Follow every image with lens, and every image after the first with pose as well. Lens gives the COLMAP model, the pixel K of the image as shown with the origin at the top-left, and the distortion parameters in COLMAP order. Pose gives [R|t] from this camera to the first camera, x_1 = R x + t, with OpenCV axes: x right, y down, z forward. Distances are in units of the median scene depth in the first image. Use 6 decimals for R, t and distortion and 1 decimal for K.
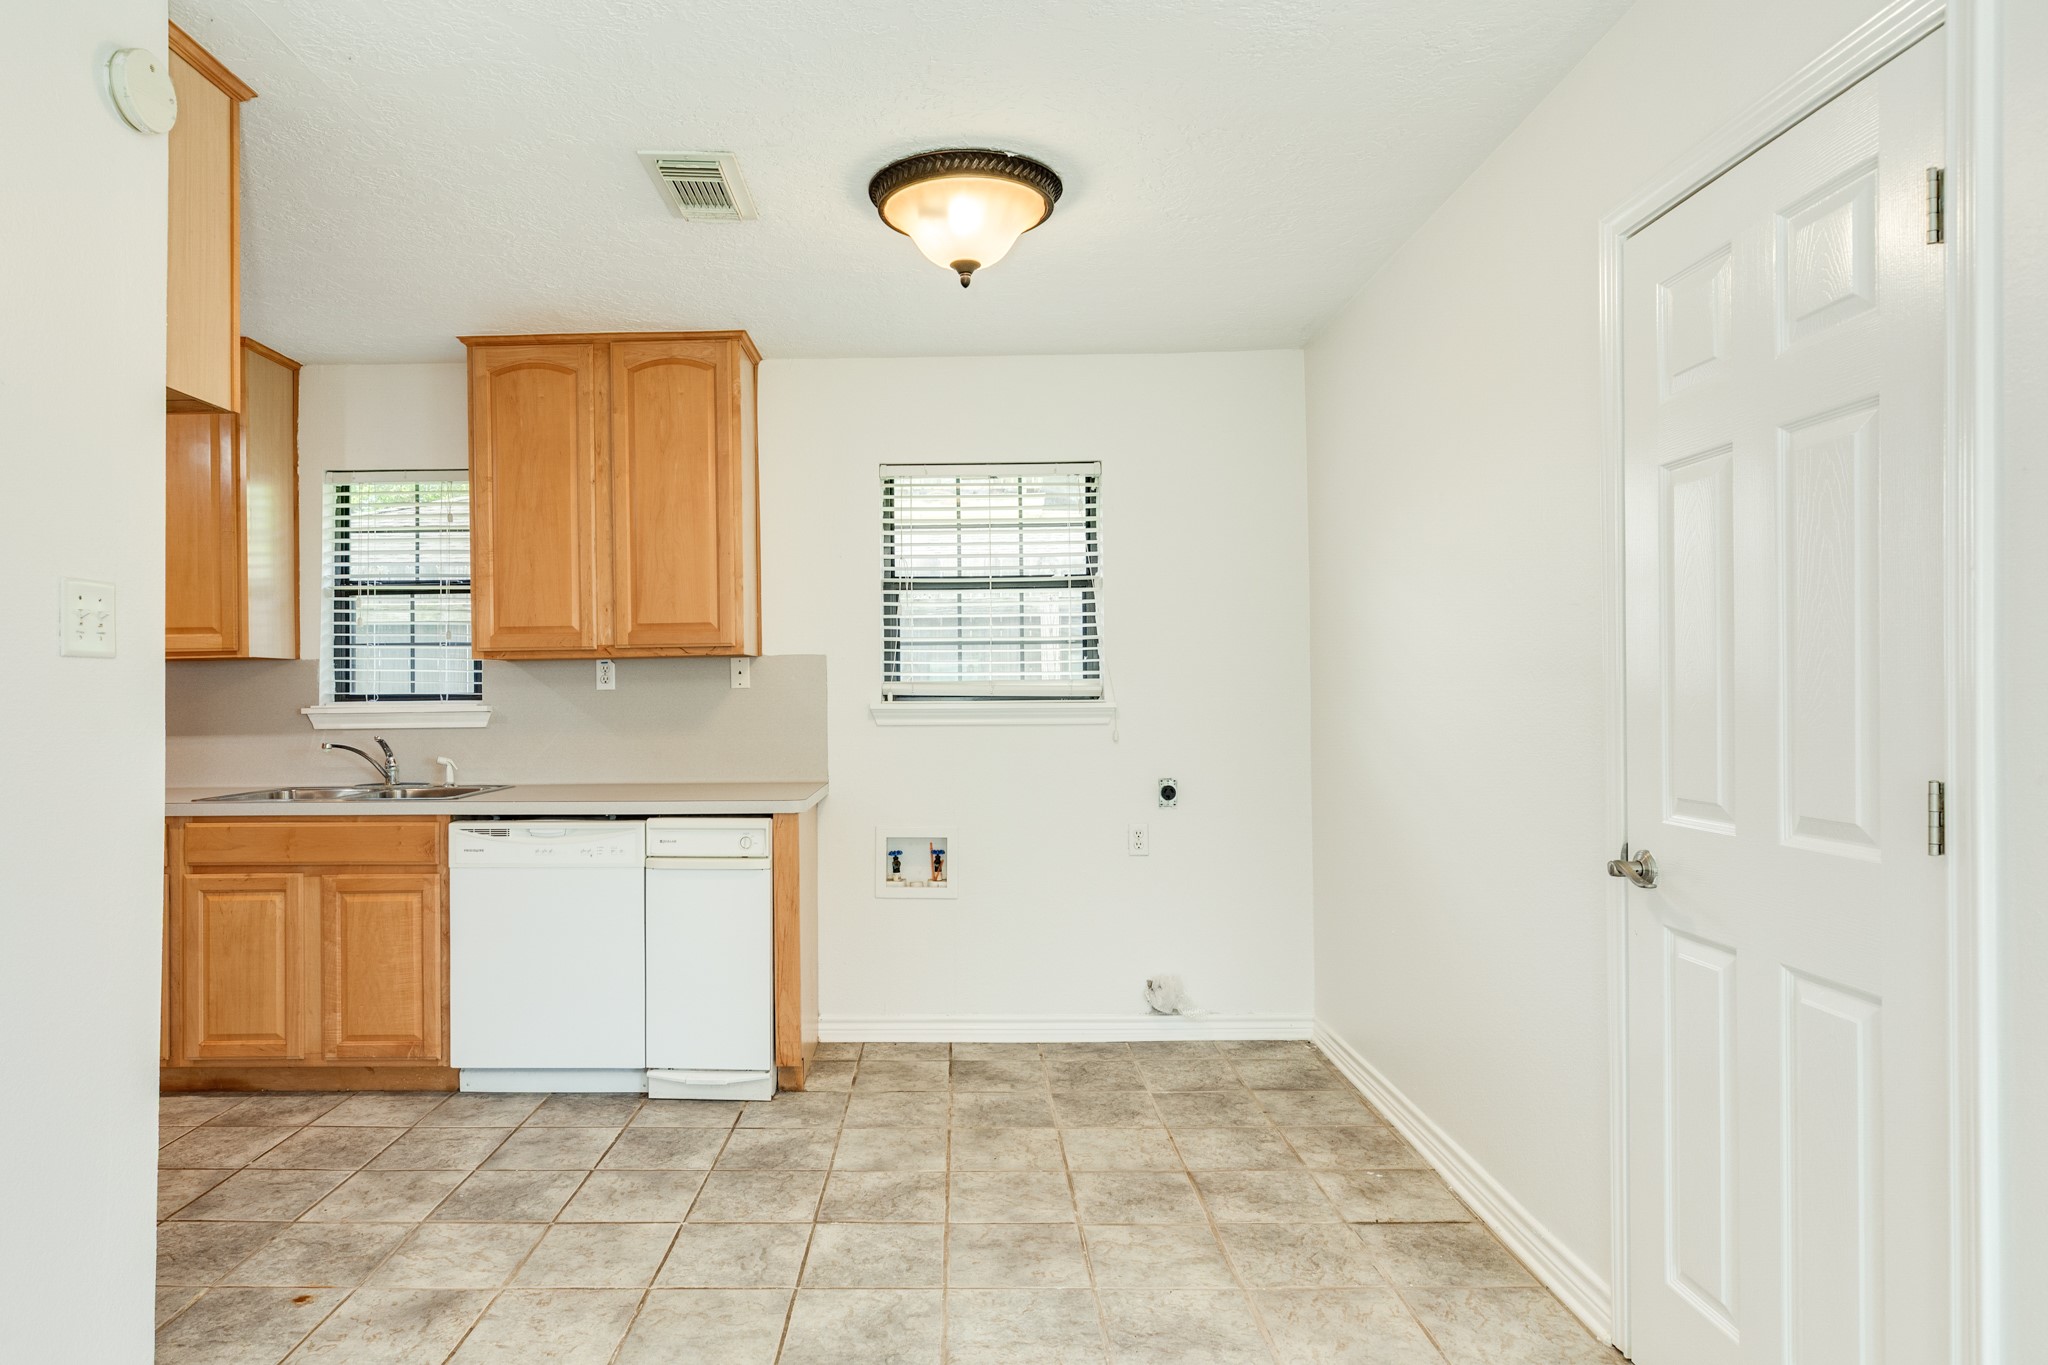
lens RADIAL K [[1196.1, 0, 958.2], [0, 1196.1, 681.0], [0, 0, 1]] dist [0.001883, -0.000502]
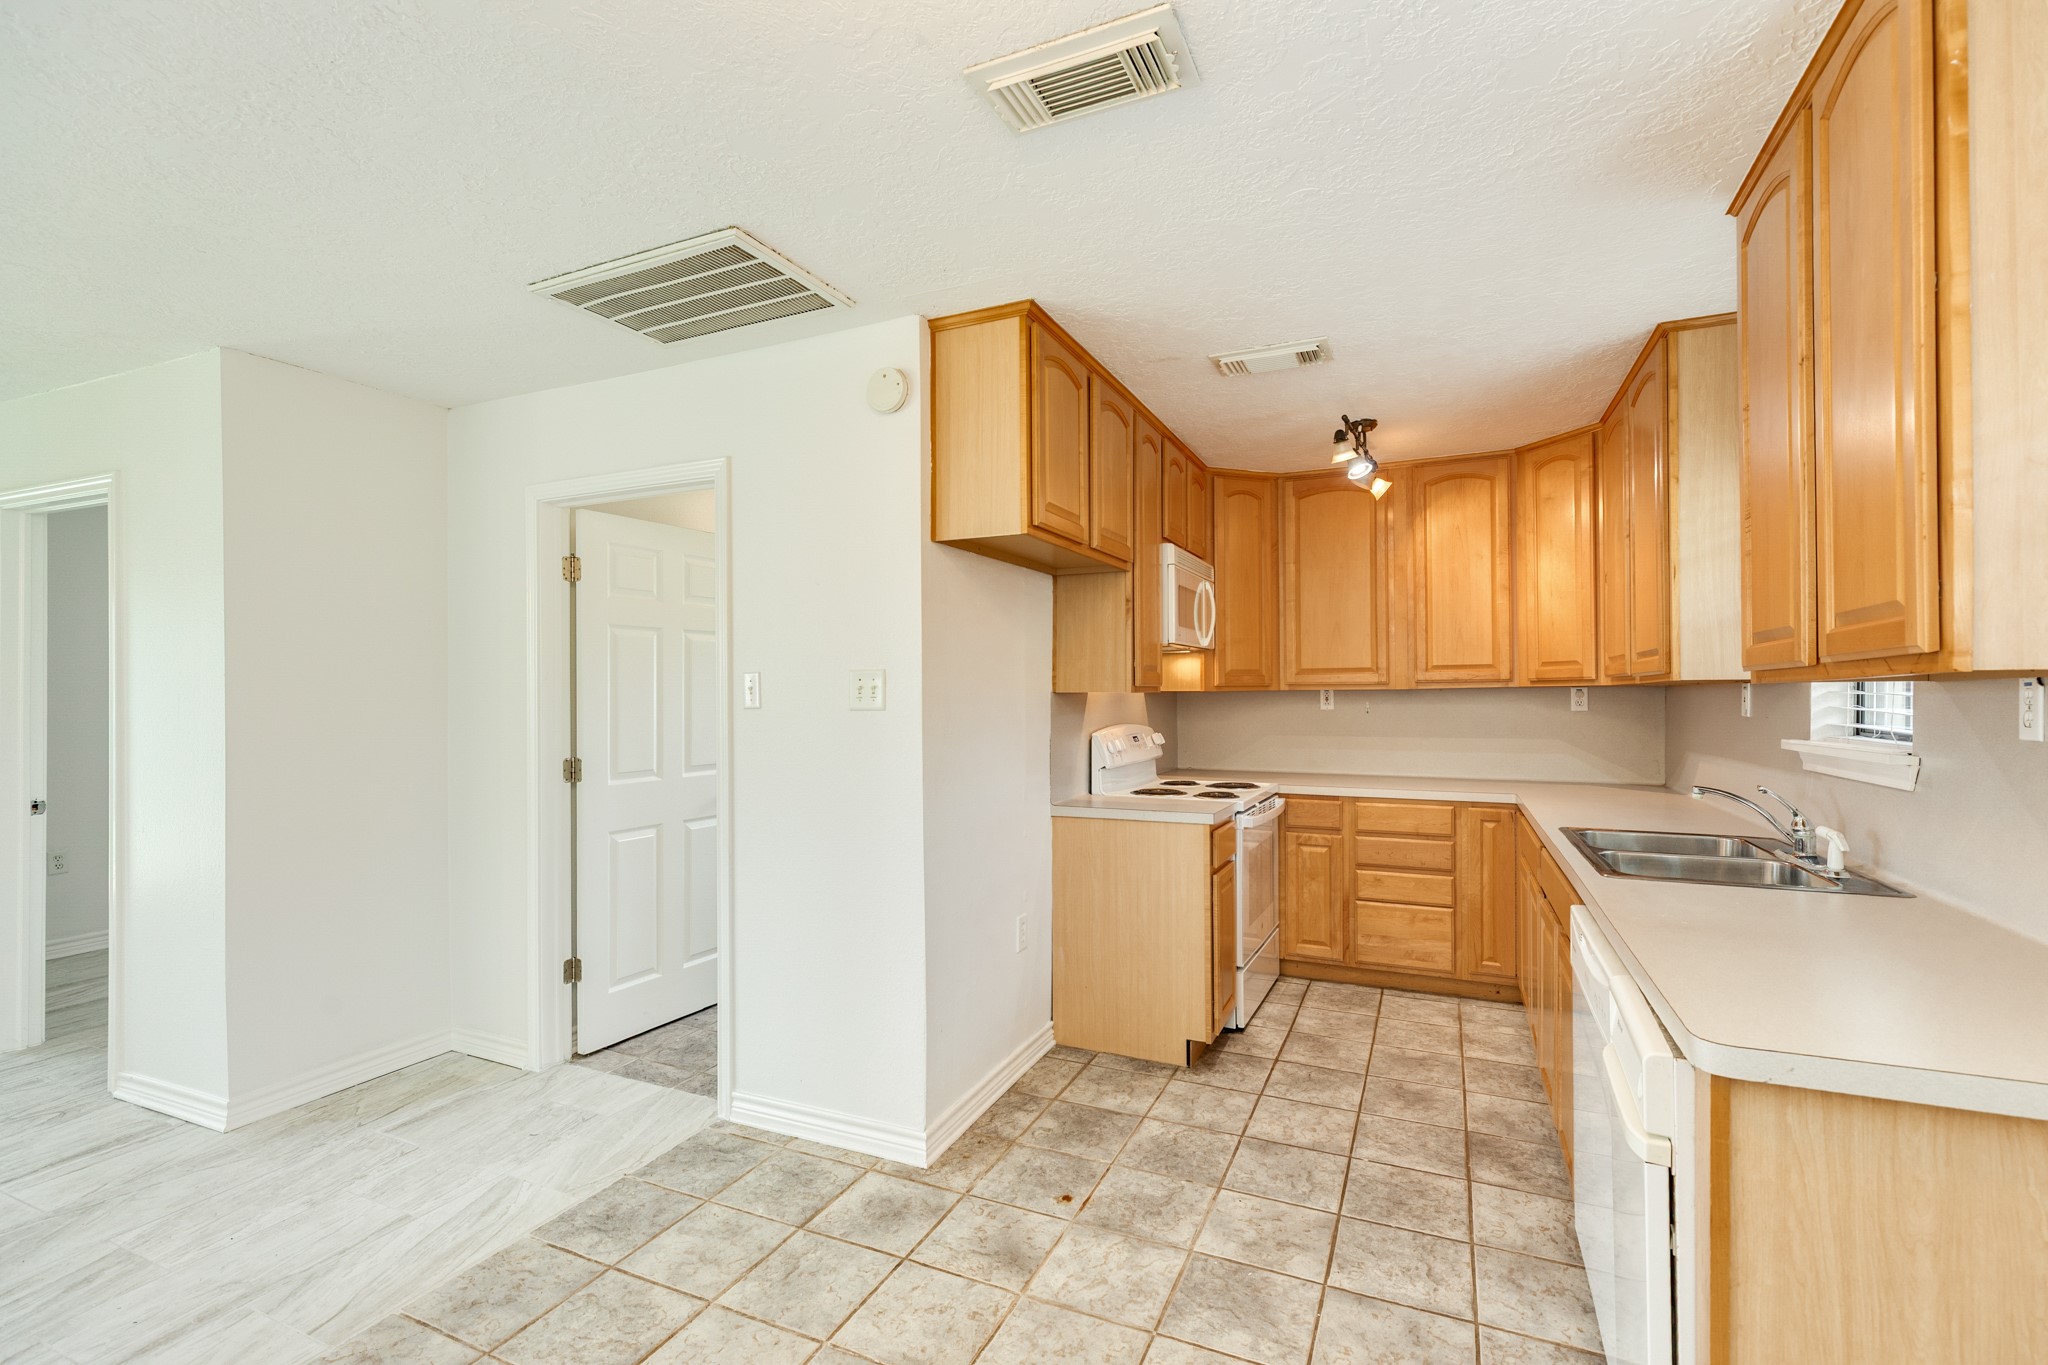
lens RADIAL K [[923.0, 0, 1025.9], [0, 923.0, 689.3], [0, 0, 1]] dist [0.001679, -0.000382]
pose [[-0.413149, 0.007435, -0.910633, 0.229522], [0.014149, 0.999898, 0.001745, -0.021439], [0.910553, -0.012164, -0.413213, 0.849135]]
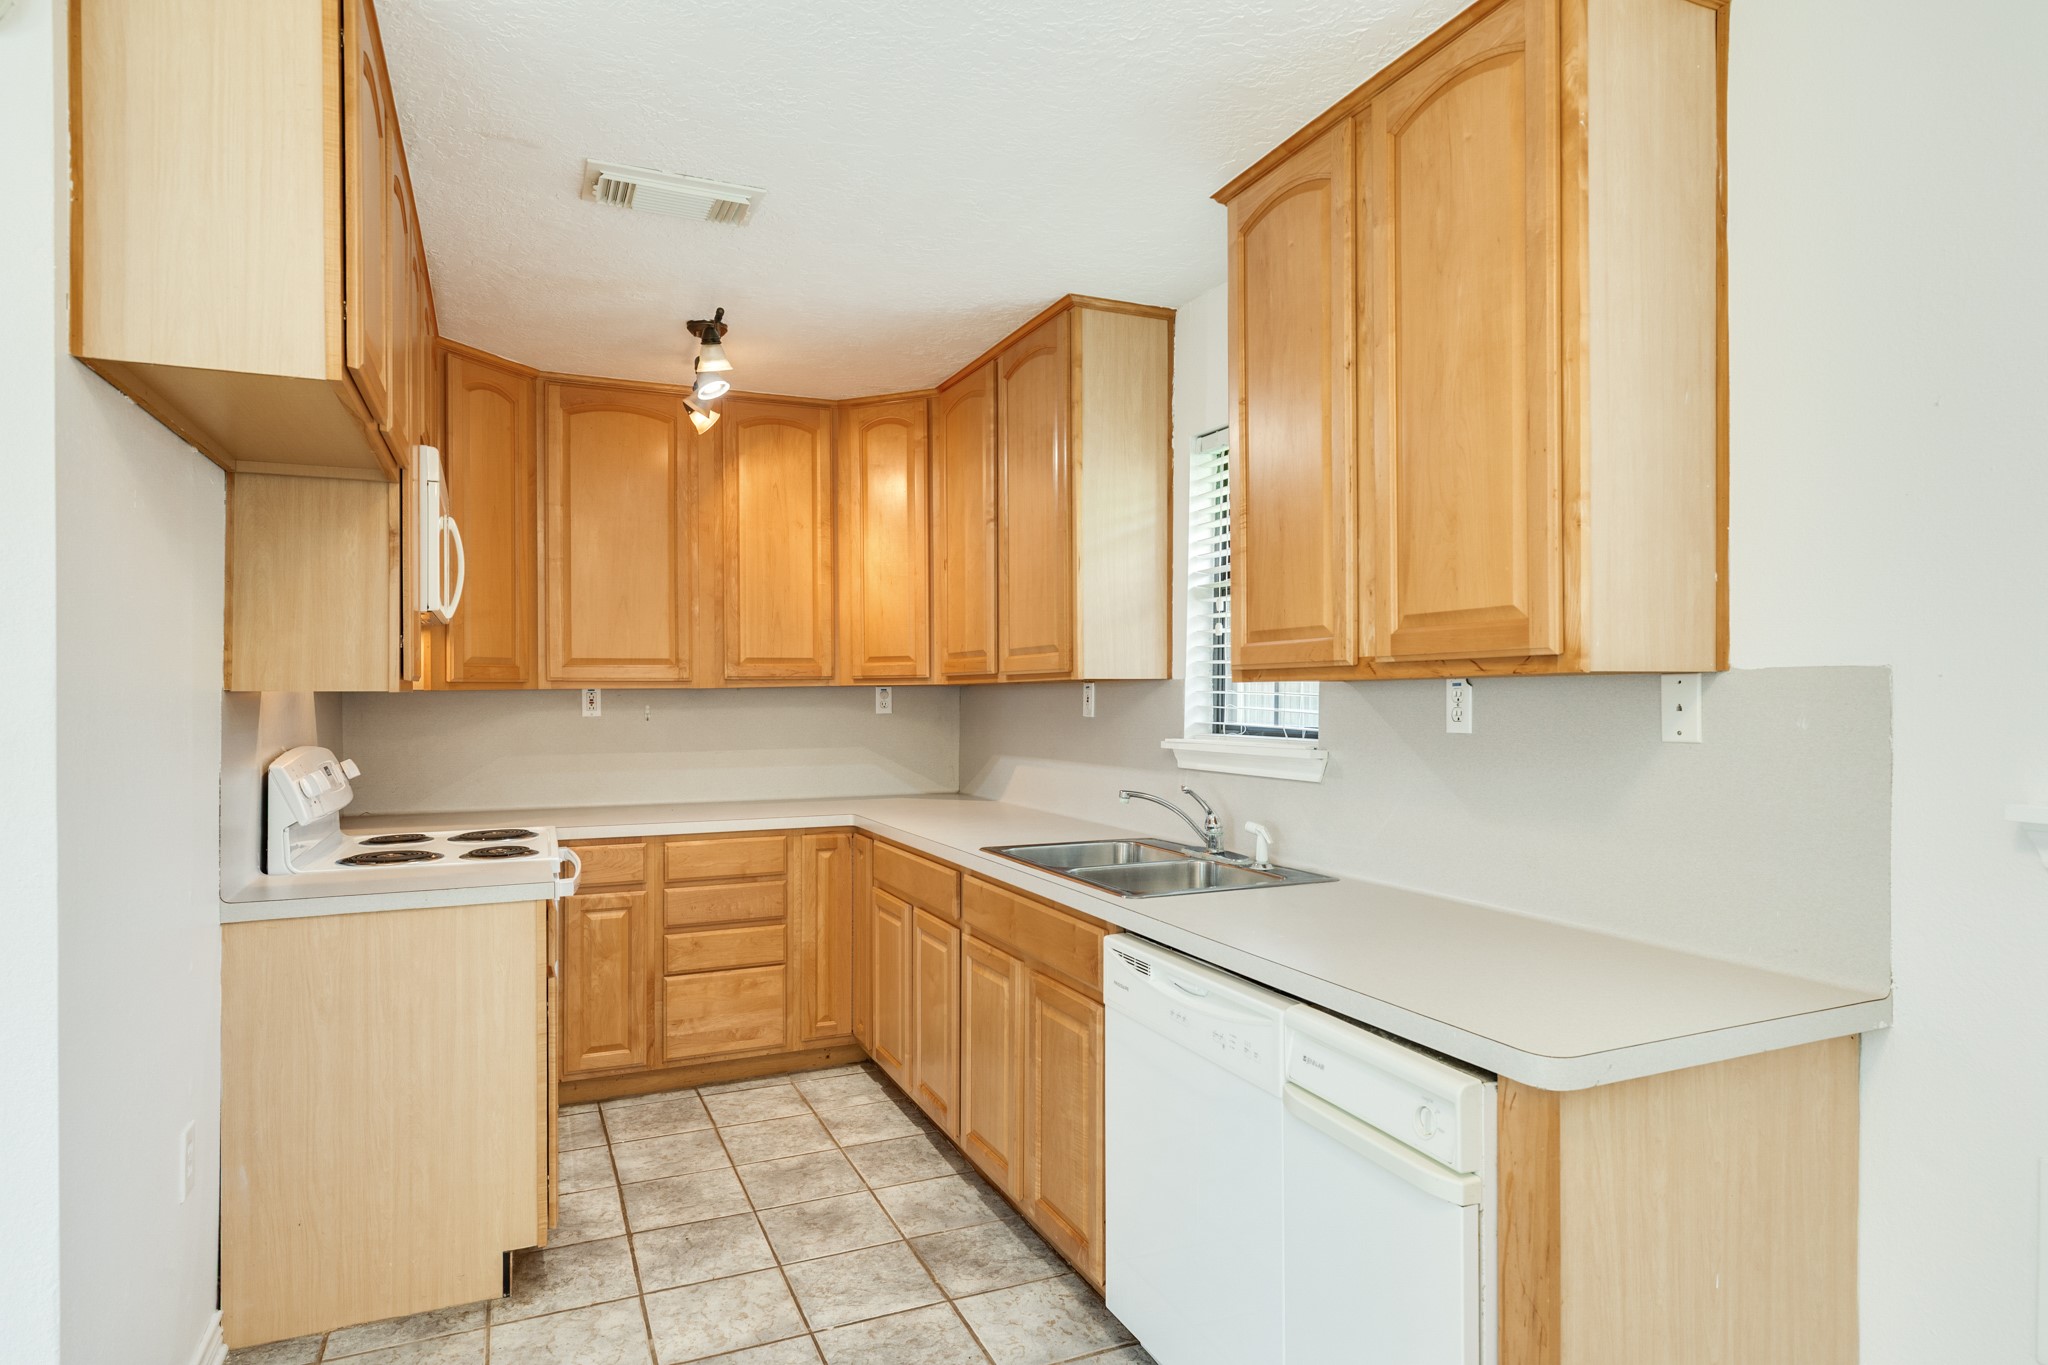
lens RADIAL K [[1160.9, 0, 1033.9], [0, 1160.9, 690.7], [0, 0, 1]] dist [0.002603, 0.000610]
pose [[0.417214, 0.008013, -0.908773, 0.126642], [0.005239, 0.999923, 0.011222, -0.021390], [0.908793, -0.009443, 0.417140, 0.639472]]
